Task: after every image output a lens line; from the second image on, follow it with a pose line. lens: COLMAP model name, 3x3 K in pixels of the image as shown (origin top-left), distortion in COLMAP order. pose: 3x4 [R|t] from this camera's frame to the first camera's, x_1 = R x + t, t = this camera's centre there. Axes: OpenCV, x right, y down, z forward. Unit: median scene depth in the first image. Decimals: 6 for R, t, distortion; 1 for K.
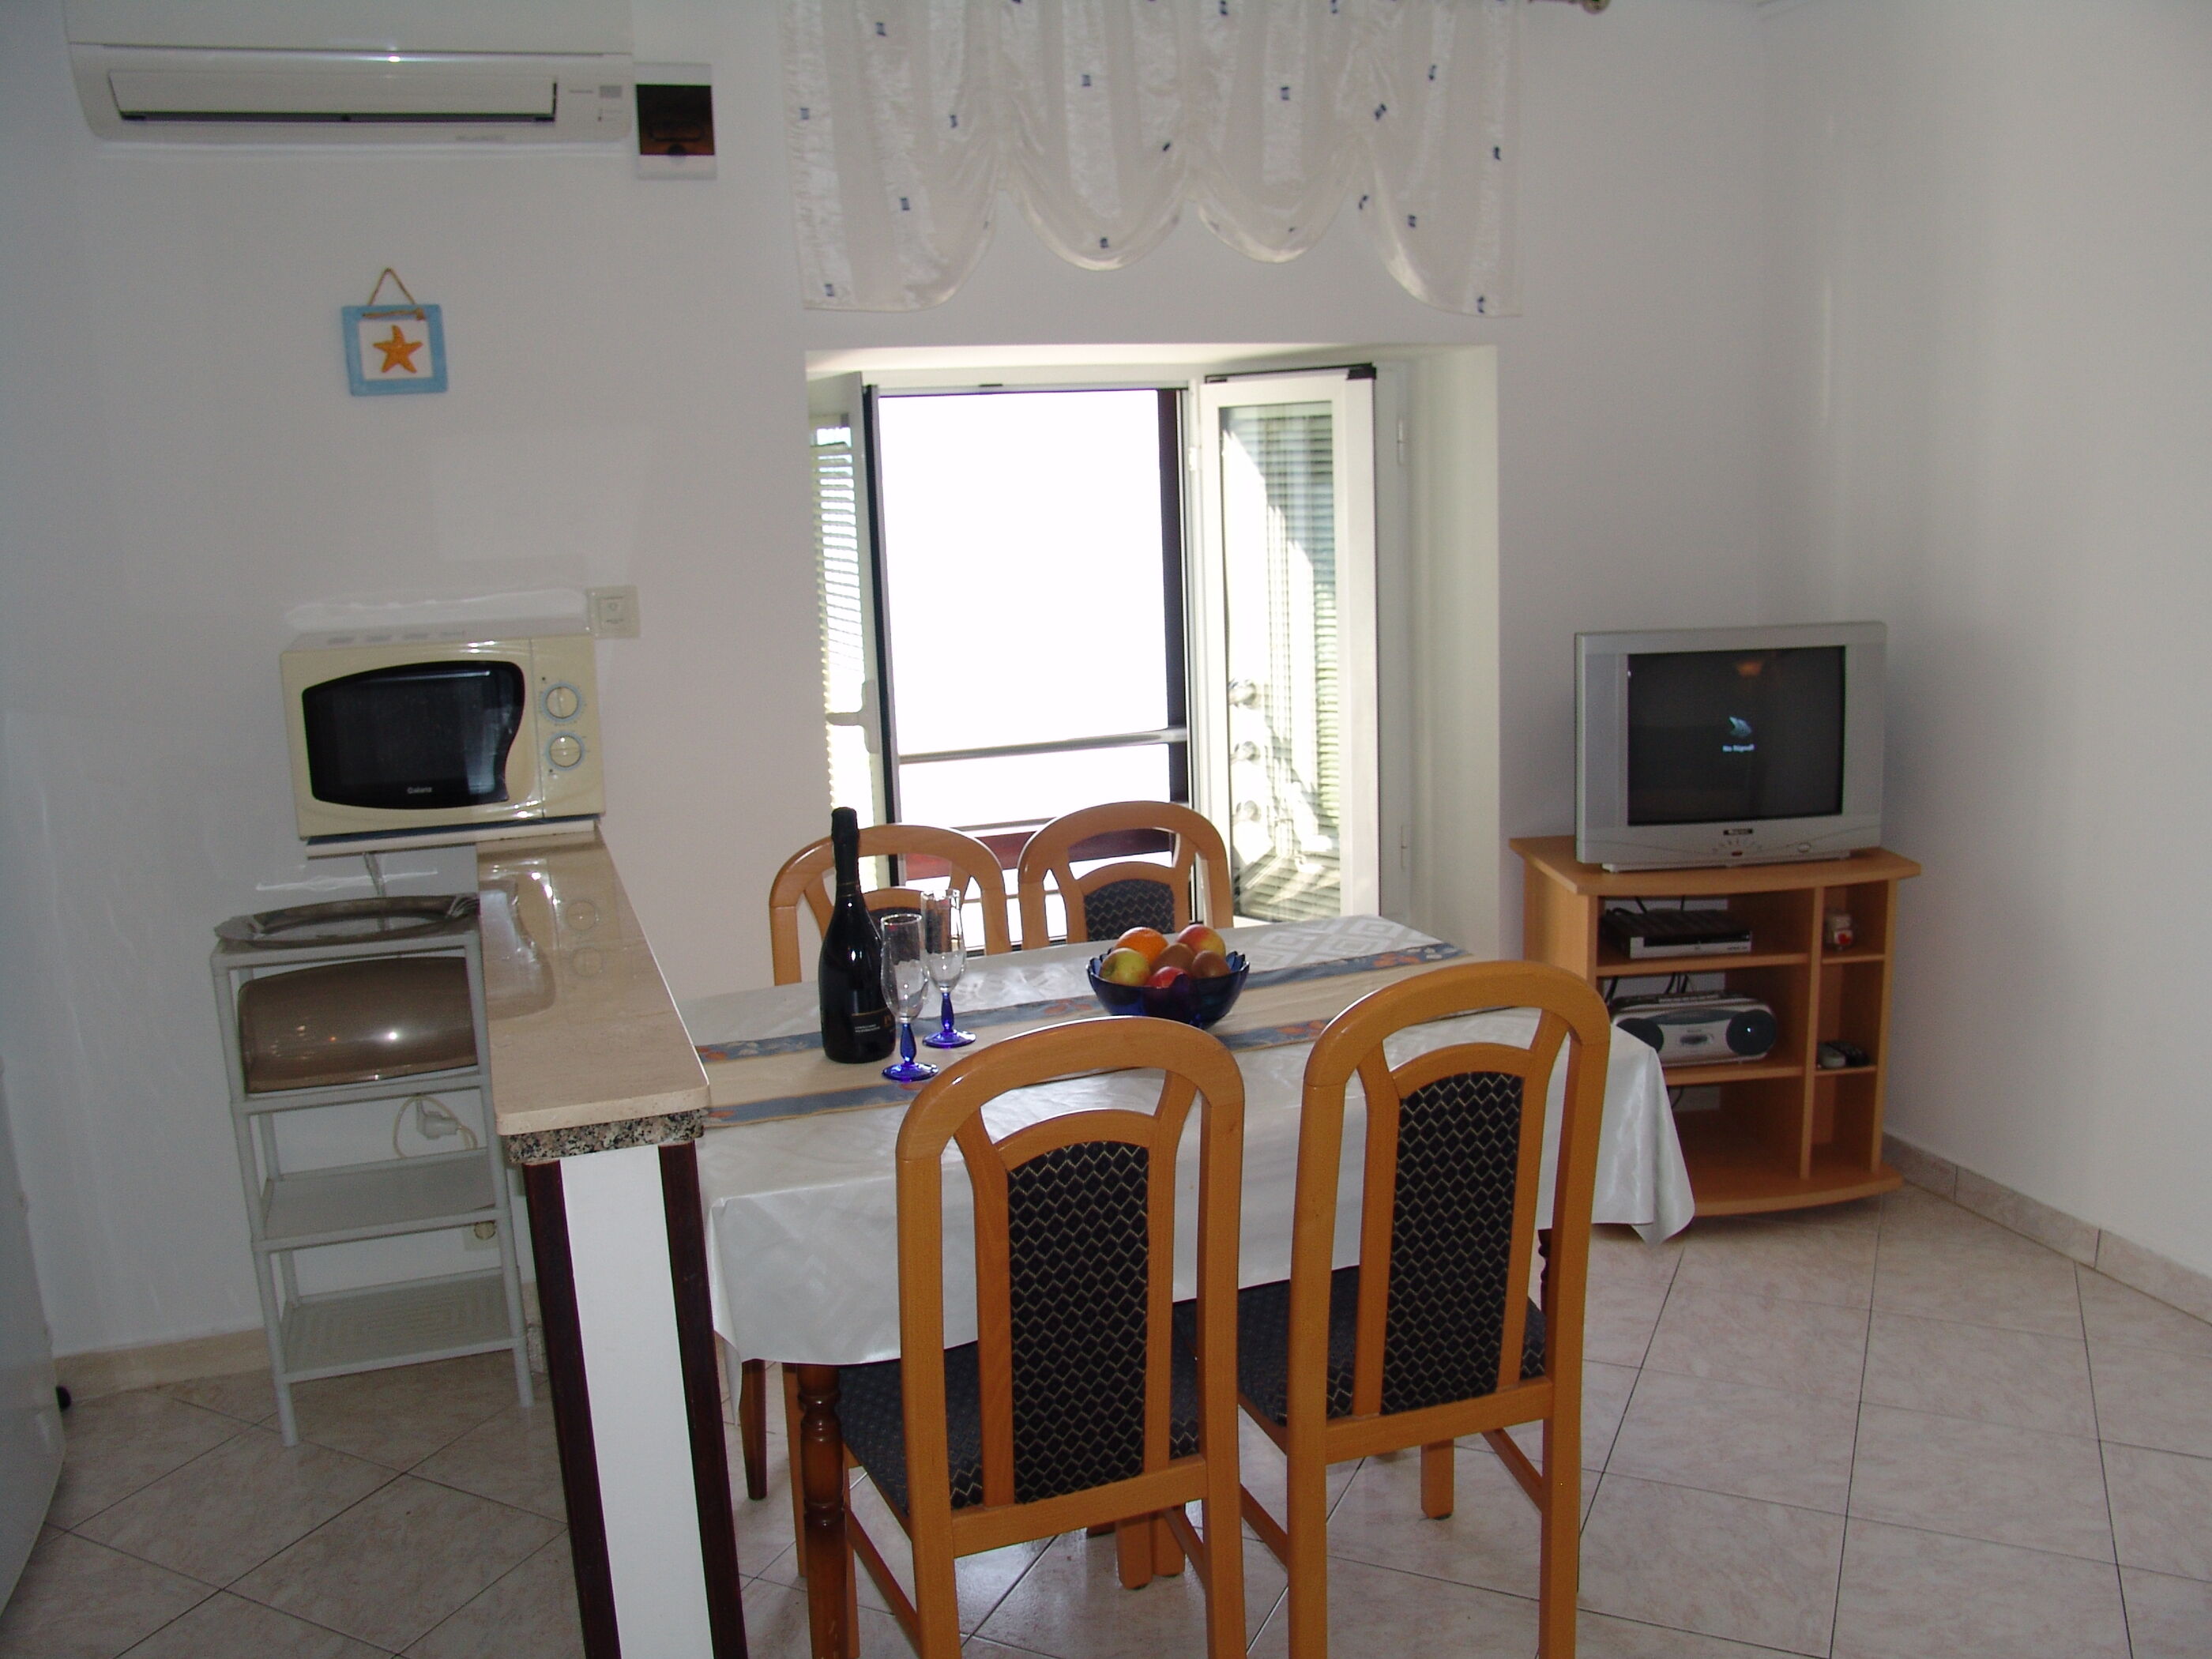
lens RADIAL K [[1840.3, 0, 1094.4], [0, 1840.3, 828.6], [0, 0, 1]] dist [-0.163683, 0.135143]
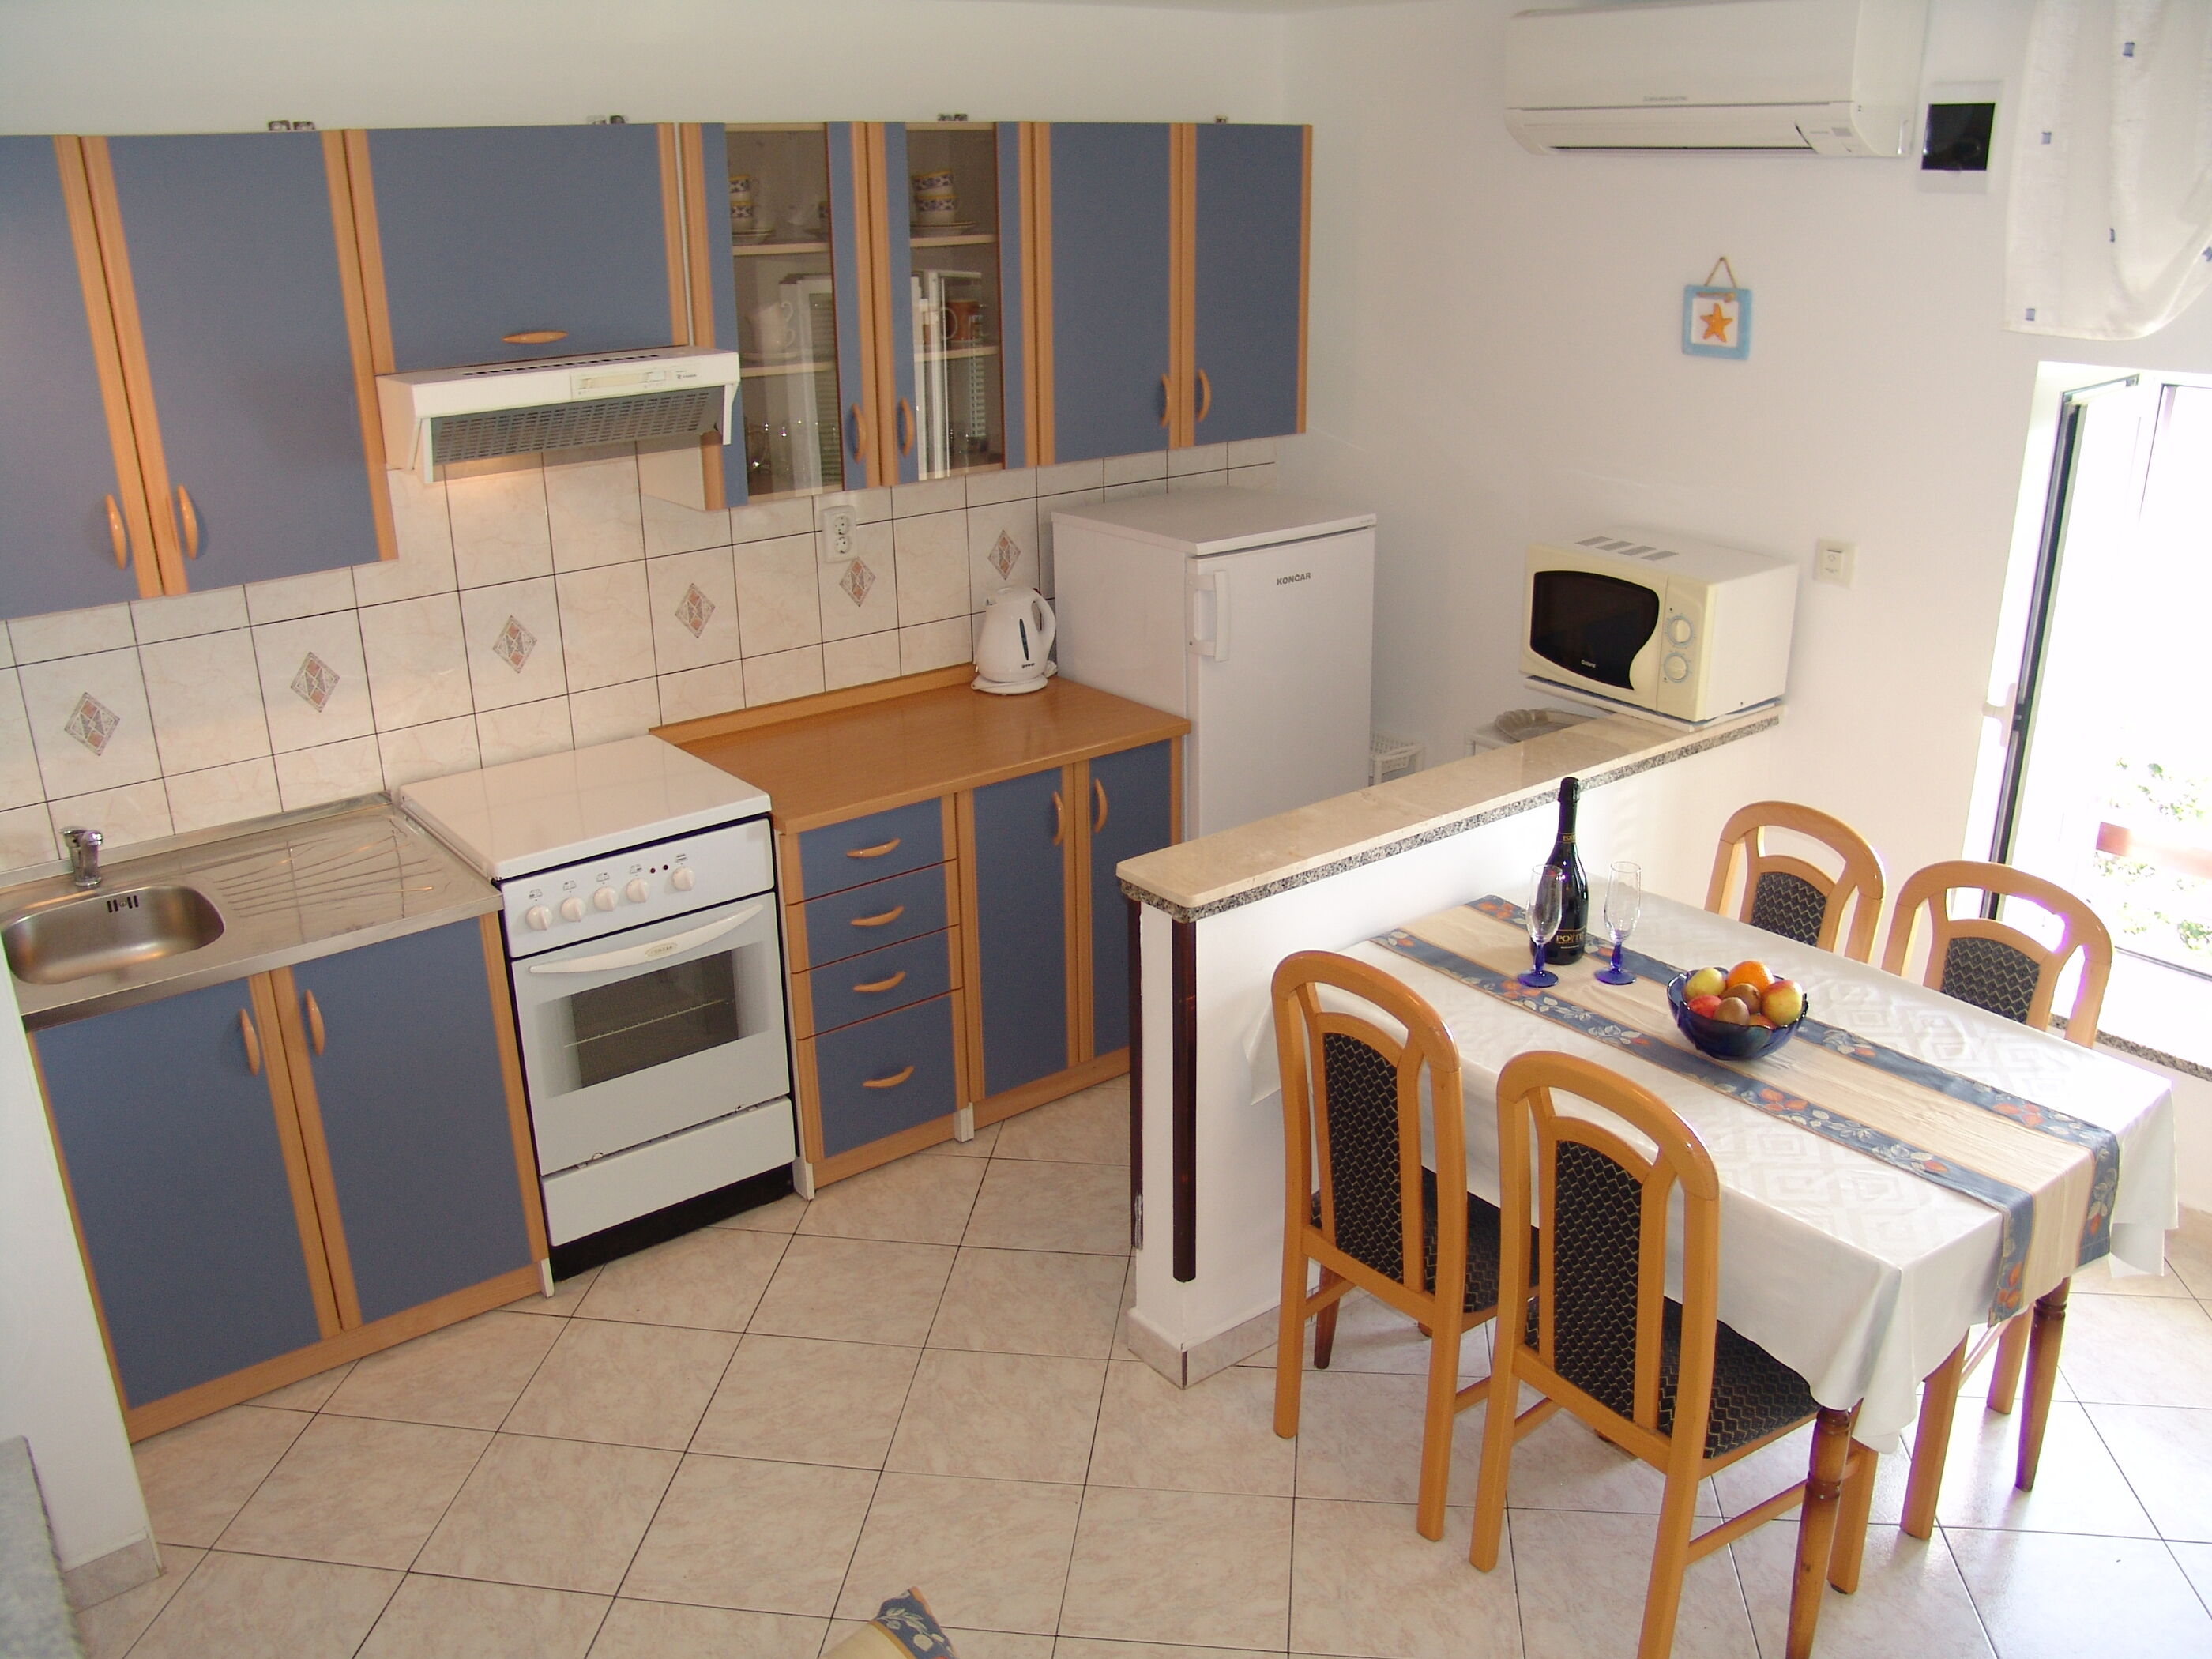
lens RADIAL K [[1840.3, 0, 1103.5], [0, 1840.3, 827.5], [0, 0, 1]] dist [-0.163683, 0.135143]
pose [[0.322357, 0.358355, -0.876166, 0.714551], [-0.183534, 0.931672, 0.313532, -0.255457], [0.928656, 0.059737, 0.366101, 0.156711]]
